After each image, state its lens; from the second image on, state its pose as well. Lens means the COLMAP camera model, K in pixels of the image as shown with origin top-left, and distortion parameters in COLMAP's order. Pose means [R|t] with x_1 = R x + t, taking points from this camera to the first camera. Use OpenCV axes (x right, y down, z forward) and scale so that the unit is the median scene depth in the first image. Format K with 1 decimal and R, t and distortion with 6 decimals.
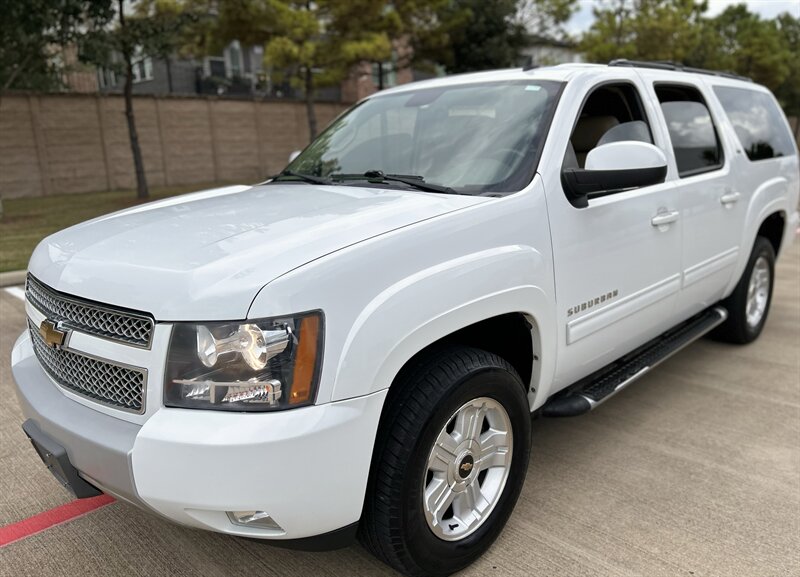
lens RADIAL K [[619.6, 0, 406.5], [0, 619.6, 296.8], [0, 0, 1]] dist [0.014063, 0.000999]
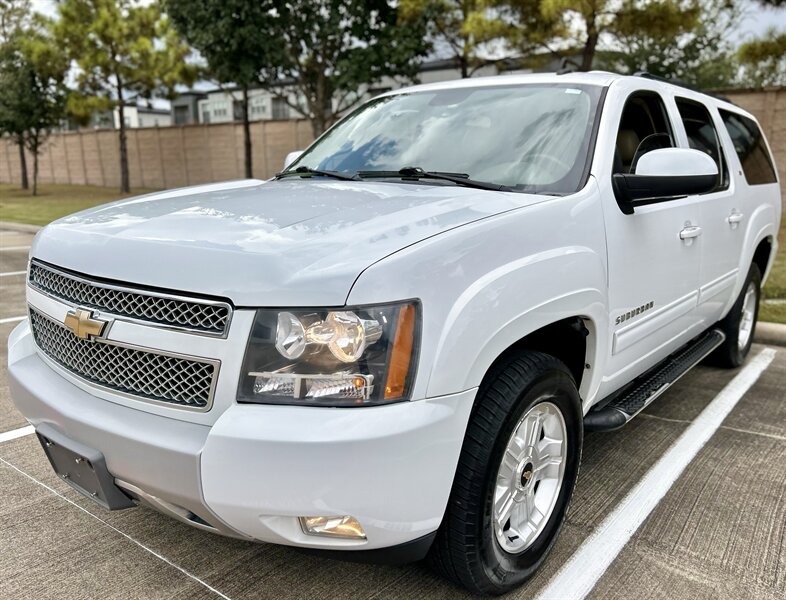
lens RADIAL K [[644.1, 0, 402.2], [0, 644.1, 319.7], [0, 0, 1]] dist [0.034521, -0.034866]
pose [[0.994166, 0.025292, 0.104852, -0.179779], [-0.024187, 0.999638, -0.011796, 0.044035], [-0.105112, 0.009191, 0.994418, 0.028992]]
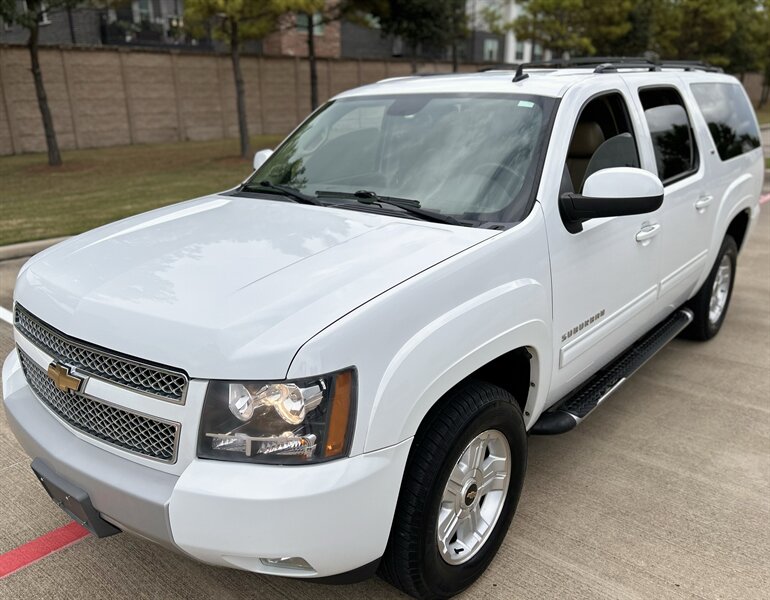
lens RADIAL K [[647.8, 0, 366.9], [0, 647.8, 321.6], [0, 0, 1]] dist [0.030632, -0.025392]
pose [[0.998403, -0.009033, 0.055771, -0.120304], [0.003749, 0.995554, 0.094121, -0.104360], [-0.056373, -0.093761, 0.993997, -0.041252]]
